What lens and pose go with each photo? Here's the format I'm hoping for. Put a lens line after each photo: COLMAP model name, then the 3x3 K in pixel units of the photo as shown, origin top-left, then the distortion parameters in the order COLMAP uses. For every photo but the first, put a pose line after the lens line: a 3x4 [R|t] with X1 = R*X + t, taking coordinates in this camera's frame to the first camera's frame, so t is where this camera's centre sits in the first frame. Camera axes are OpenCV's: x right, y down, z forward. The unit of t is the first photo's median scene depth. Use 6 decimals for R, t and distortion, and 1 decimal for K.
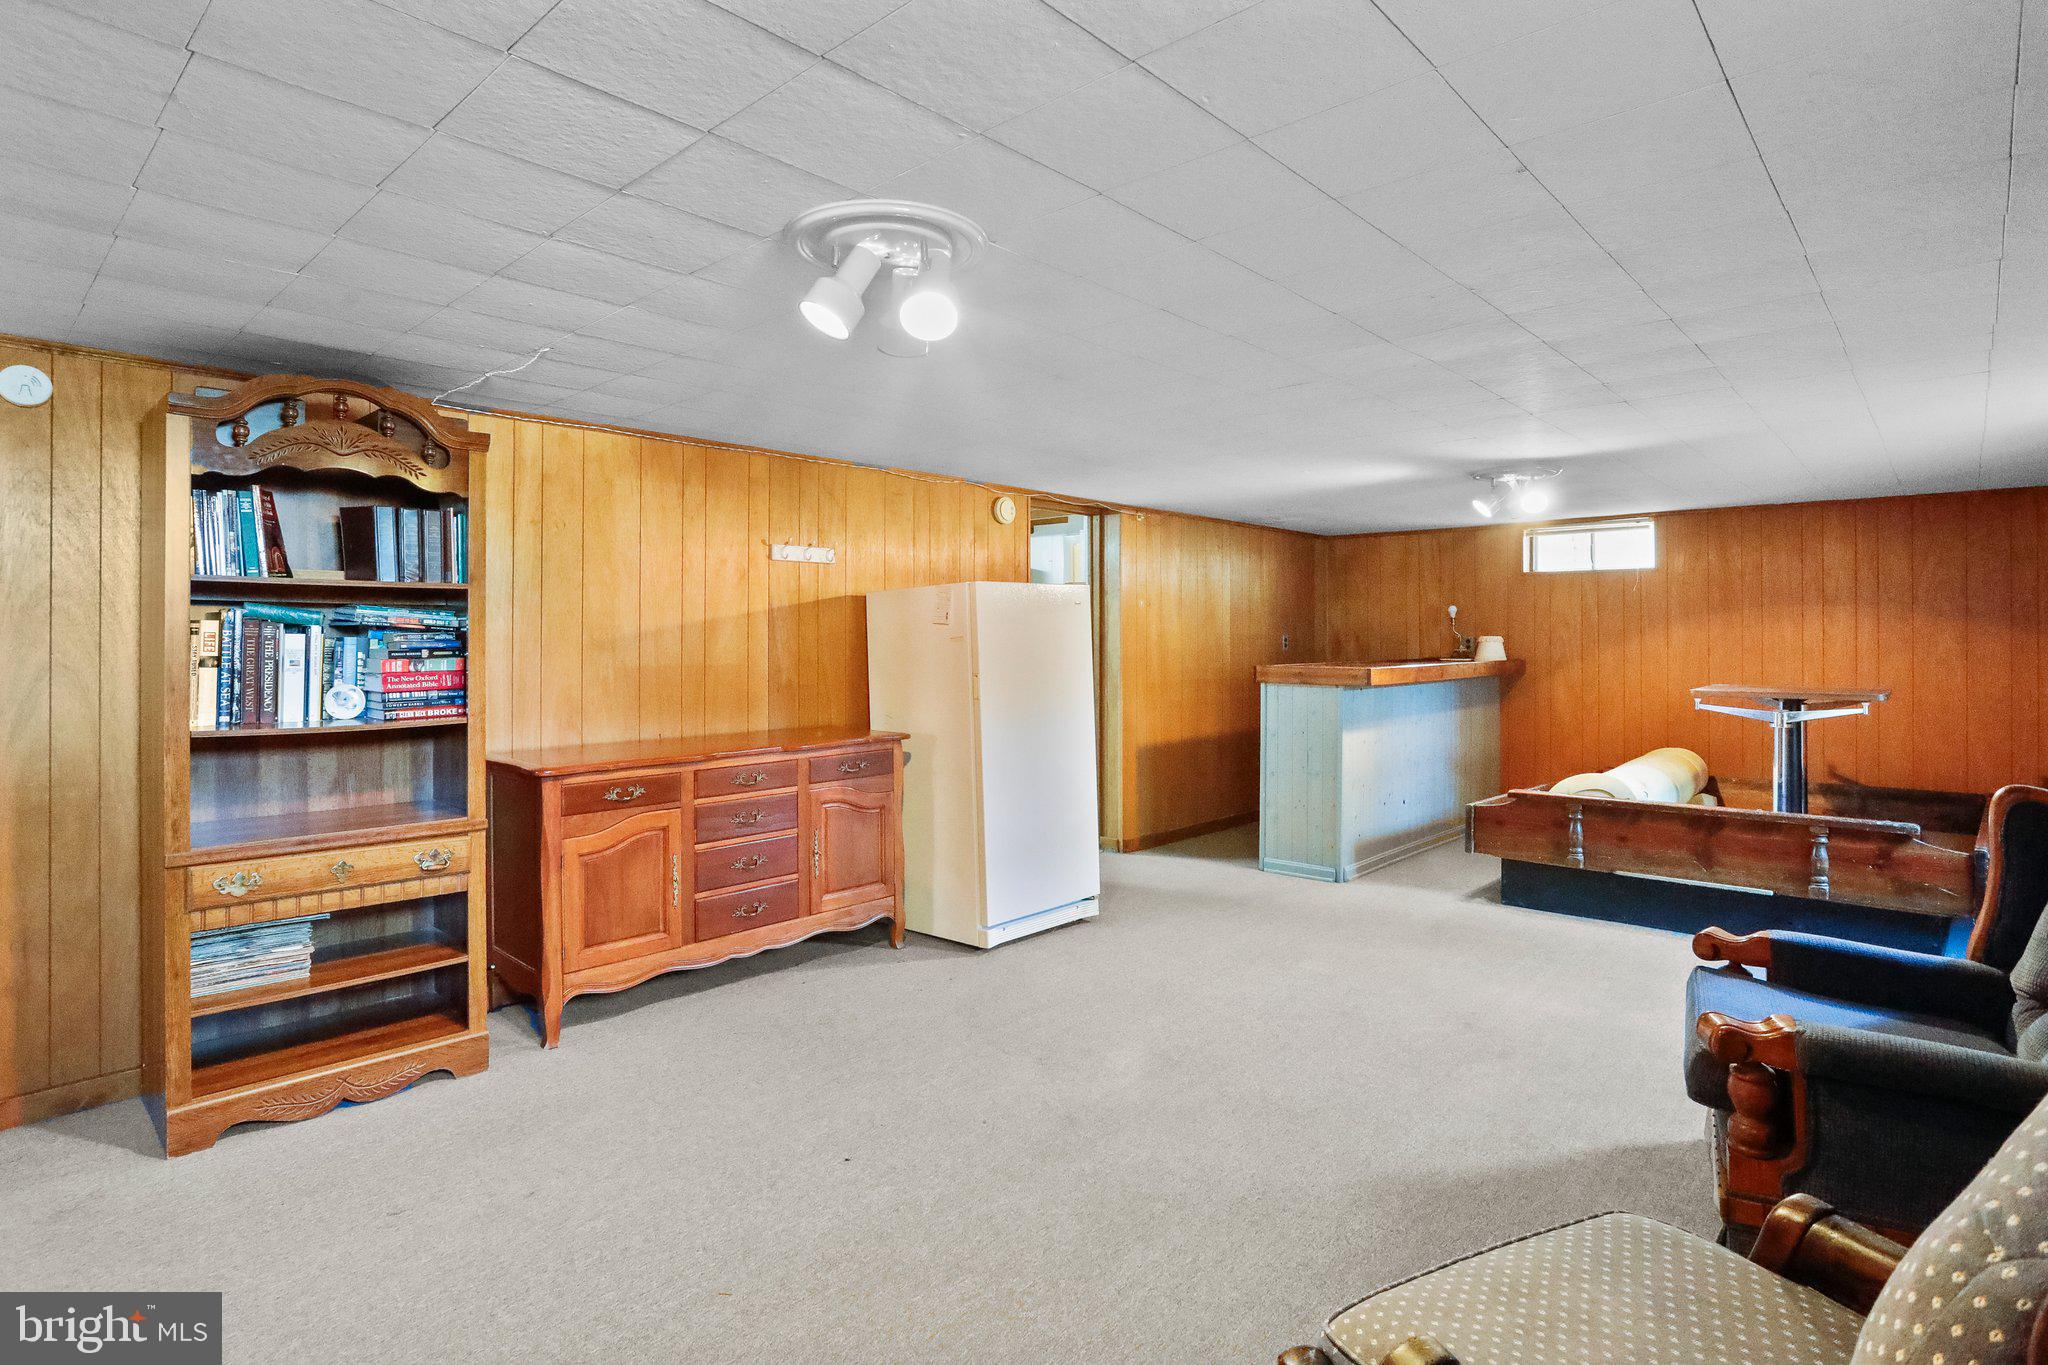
lens RADIAL K [[1078.4, 0, 1065.8], [0, 1078.4, 648.2], [0, 0, 1]] dist [0.005241, 0.003589]
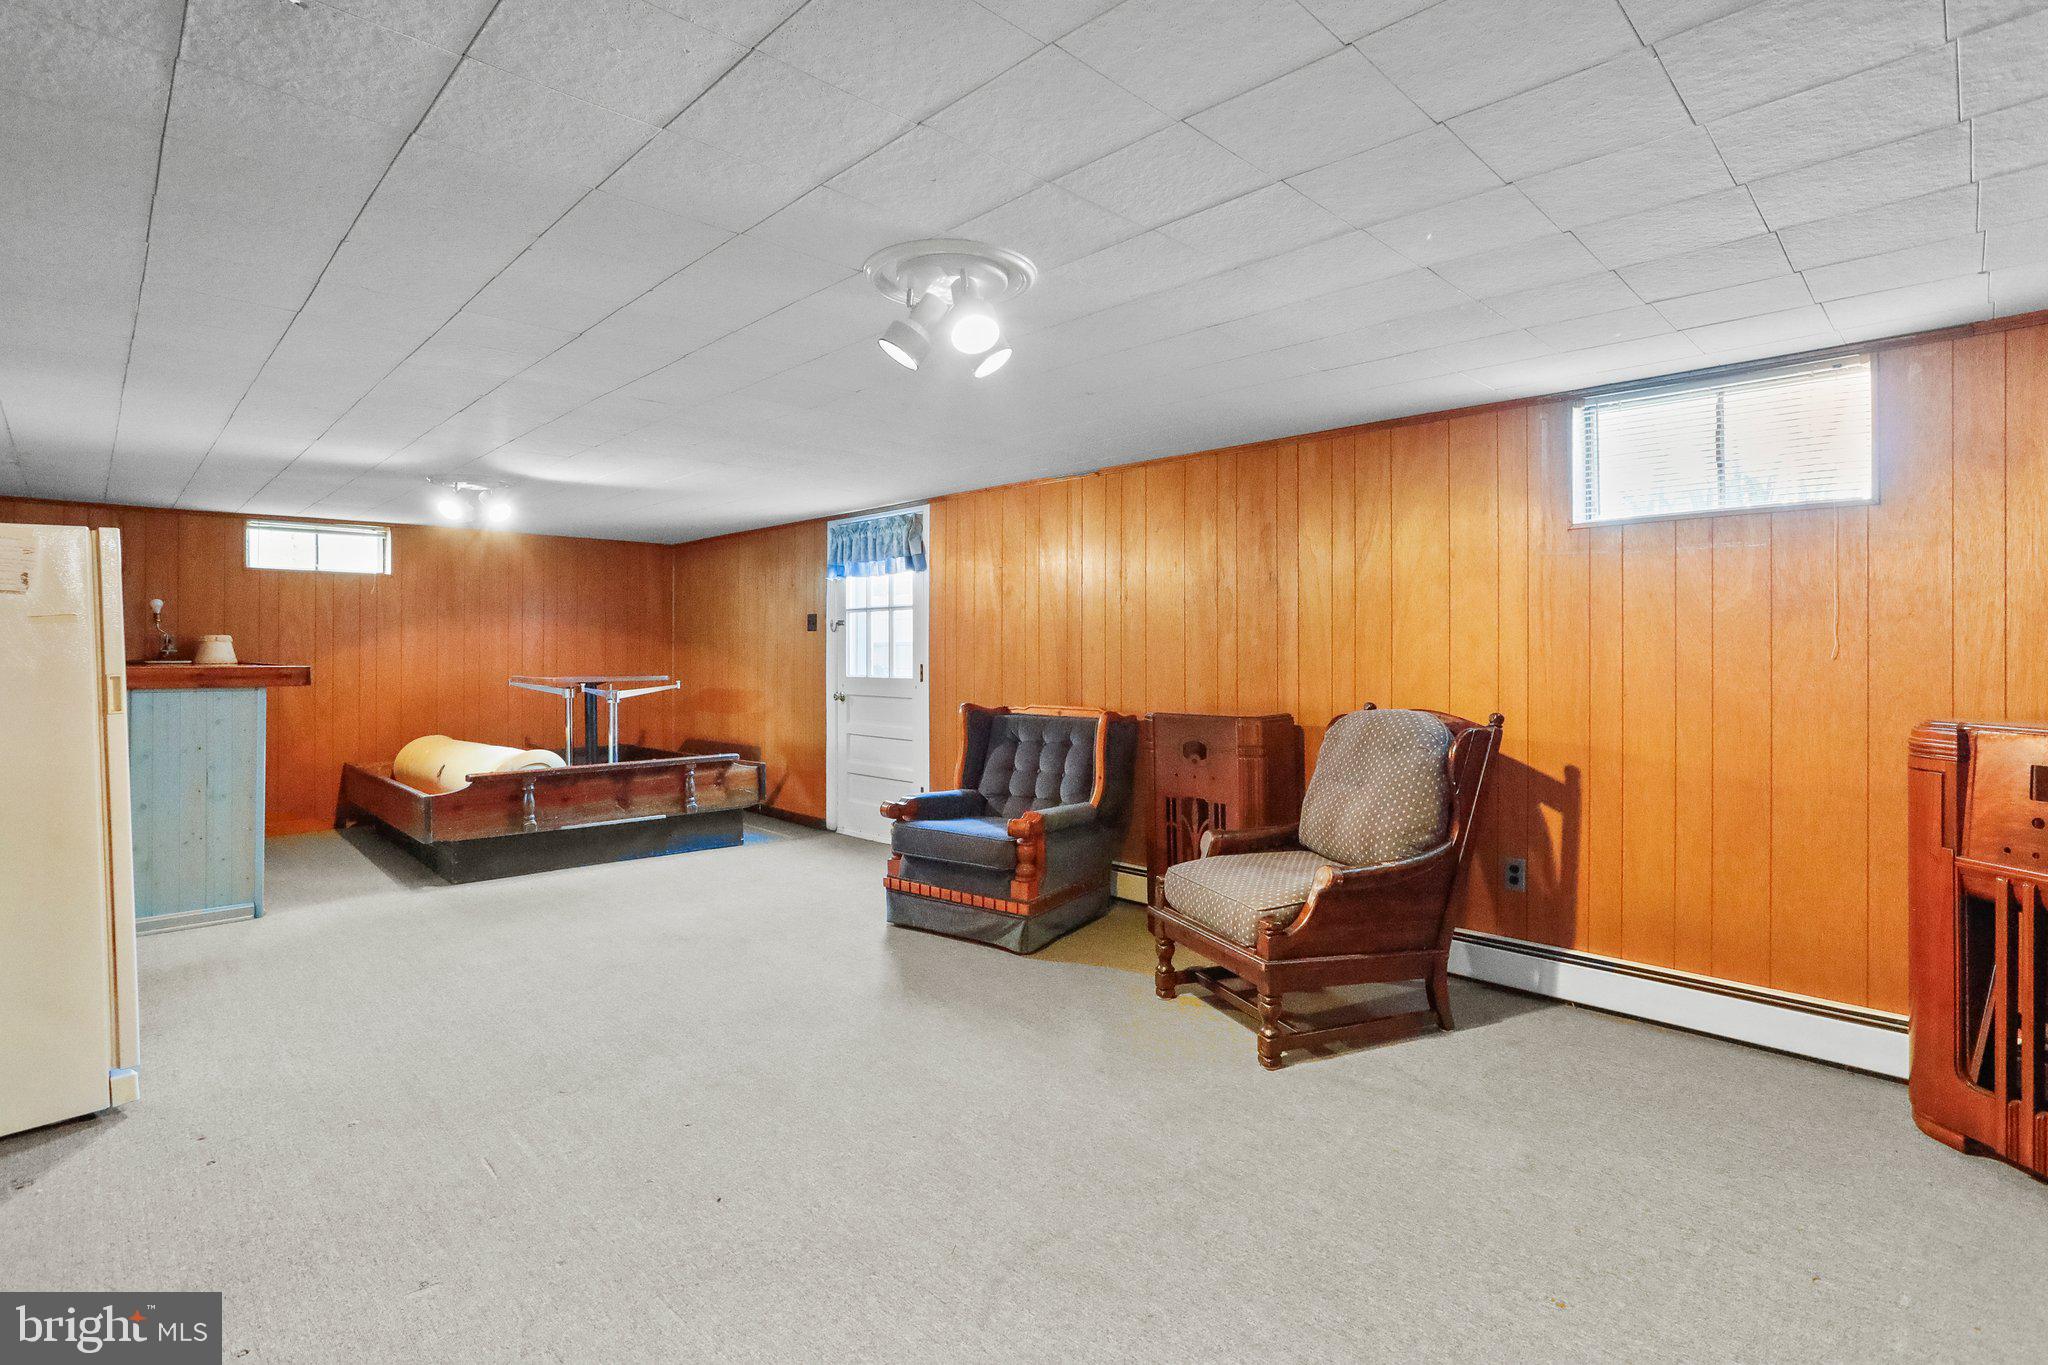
lens RADIAL K [[1010.6, 0, 1024.7], [0, 1010.6, 662.6], [0, 0, 1]] dist [-0.044518, 0.020420]
pose [[0.074435, -0.010691, 0.997169, -0.561037], [0.008528, 0.999913, 0.010084, 0.013948], [-0.997189, 0.007753, 0.074520, 0.386800]]
